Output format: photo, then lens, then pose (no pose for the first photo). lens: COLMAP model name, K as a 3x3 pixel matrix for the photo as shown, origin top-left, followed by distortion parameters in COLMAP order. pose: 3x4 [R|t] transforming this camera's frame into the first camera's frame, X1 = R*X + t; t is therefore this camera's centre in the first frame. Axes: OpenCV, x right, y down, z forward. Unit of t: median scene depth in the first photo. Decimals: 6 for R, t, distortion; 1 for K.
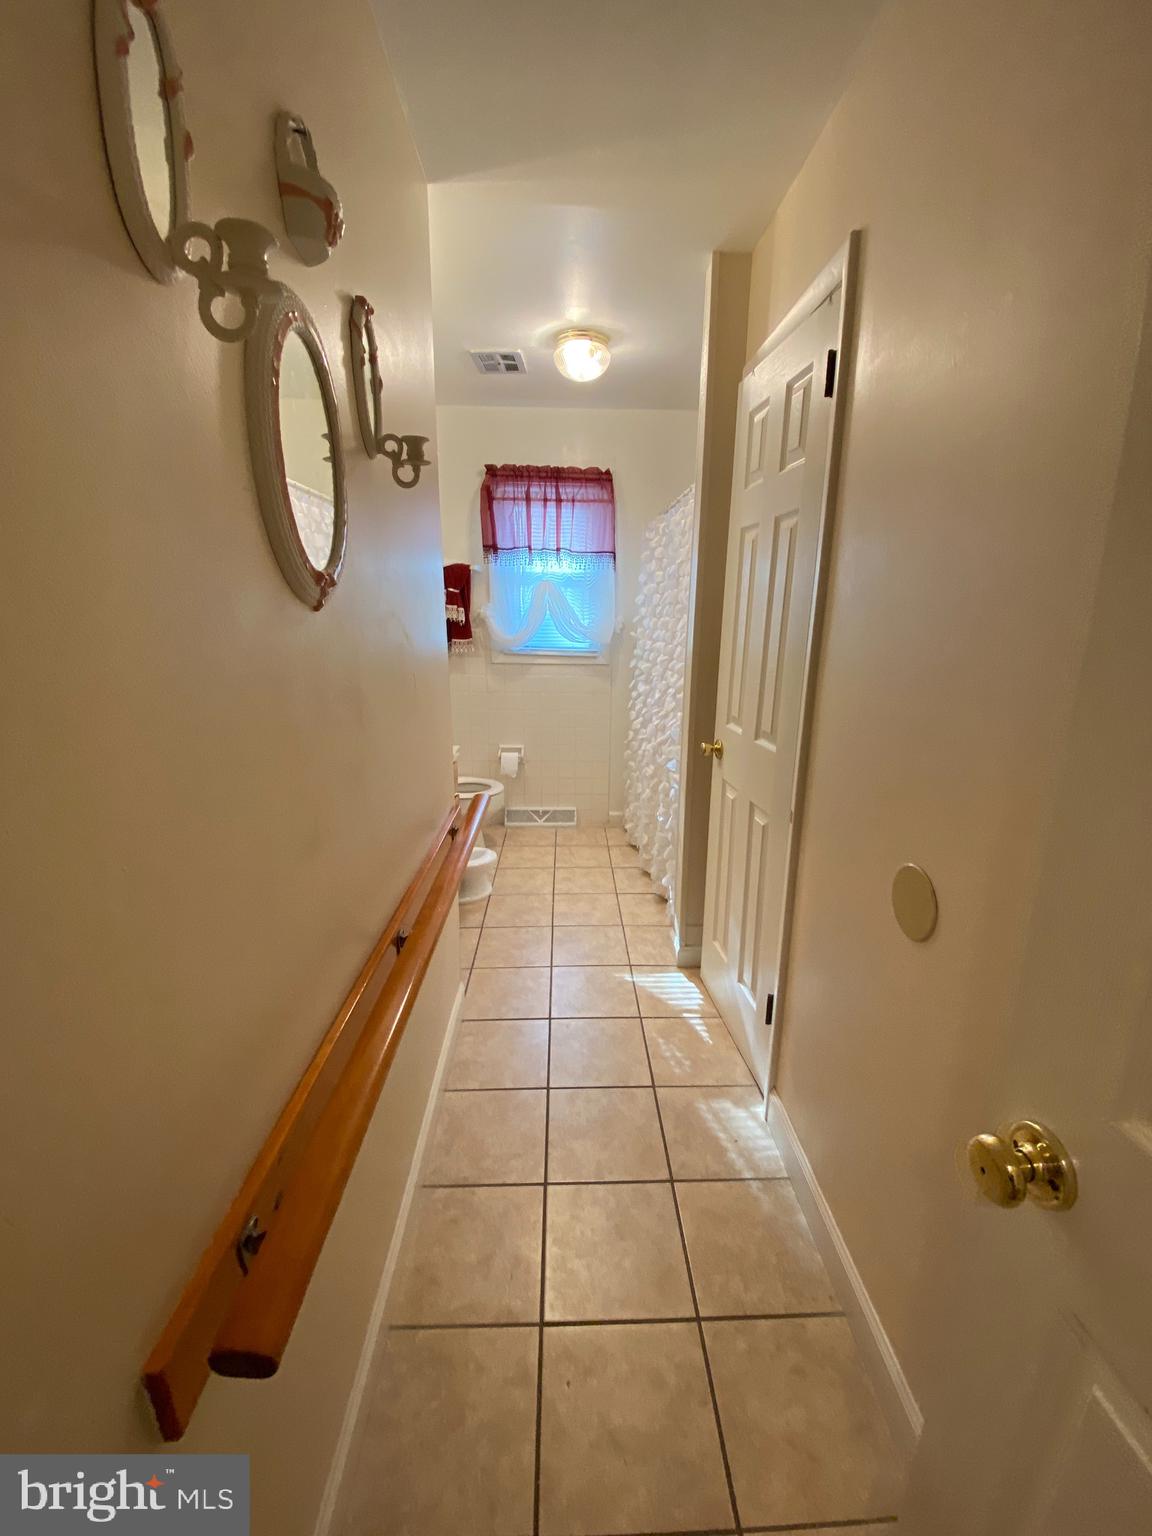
lens RADIAL K [[627.8, 0, 586.8], [0, 627.8, 779.7], [0, 0, 1]] dist [-0.017751, -0.000218]
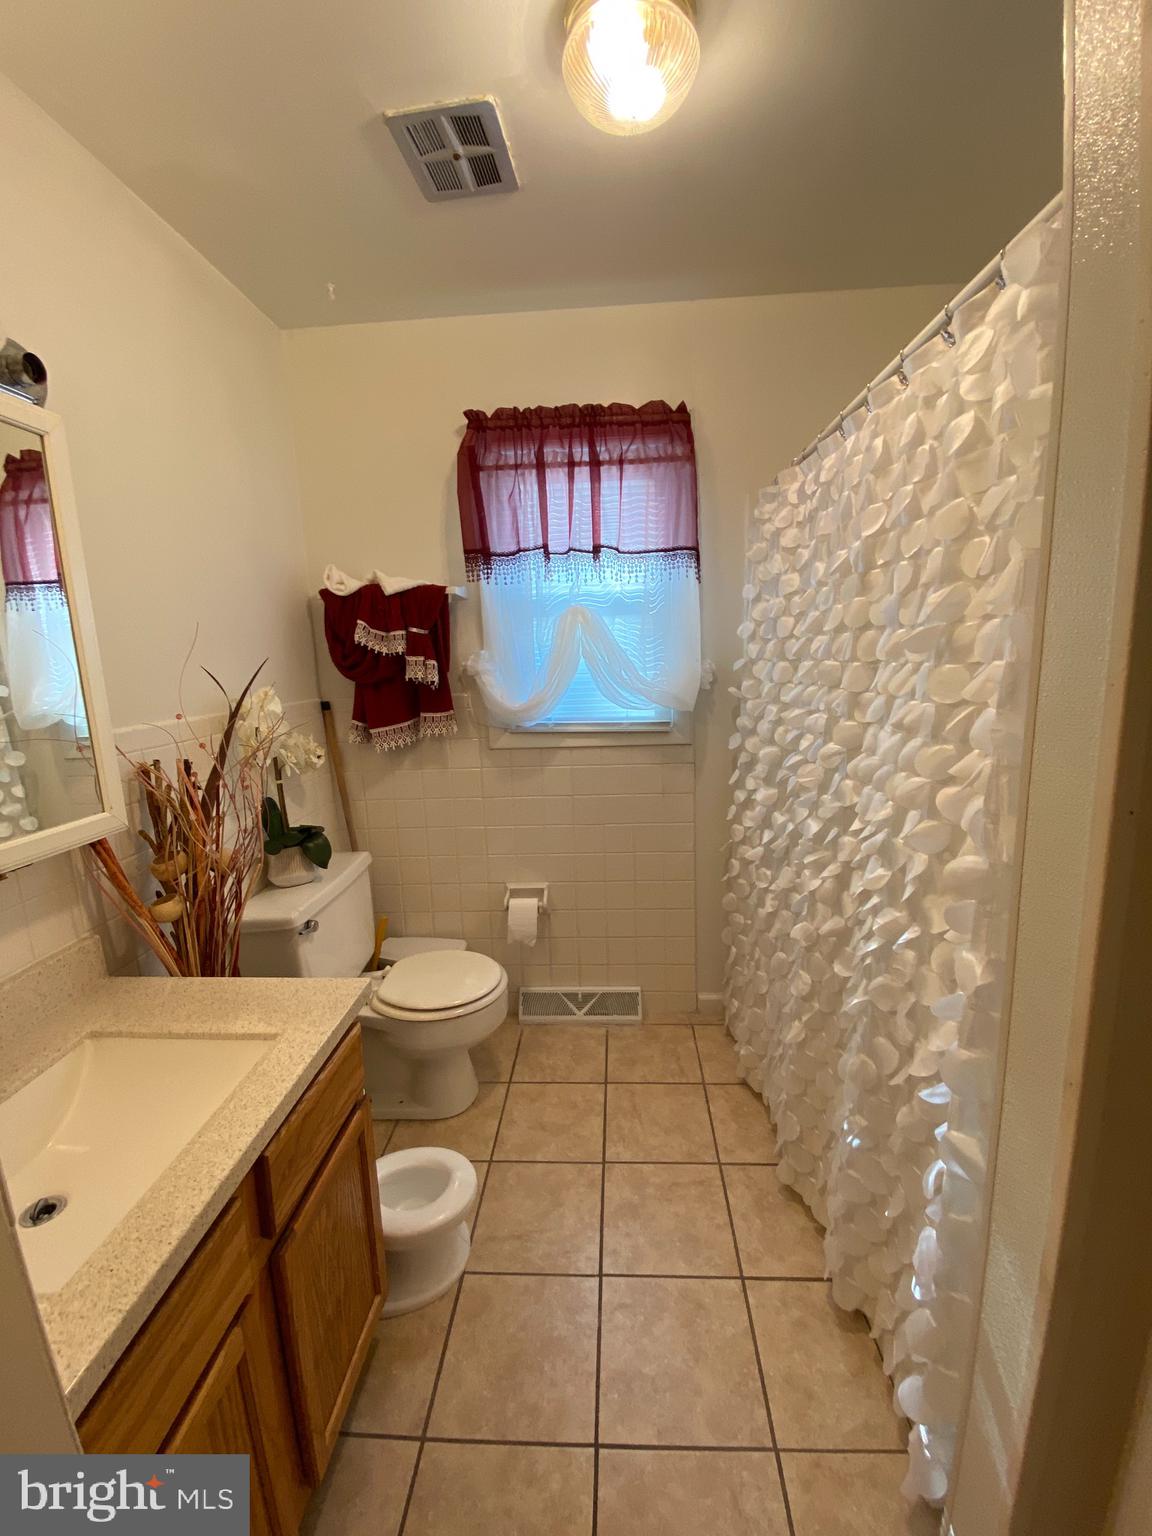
lens RADIAL K [[627.8, 0, 566.1], [0, 627.8, 762.0], [0, 0, 1]] dist [-0.017751, -0.000218]
pose [[0.992751, -0.029491, -0.116512, -0.013030], [0.019345, 0.995997, -0.087270, -0.130157], [0.118620, 0.084384, 0.989348, 0.459363]]
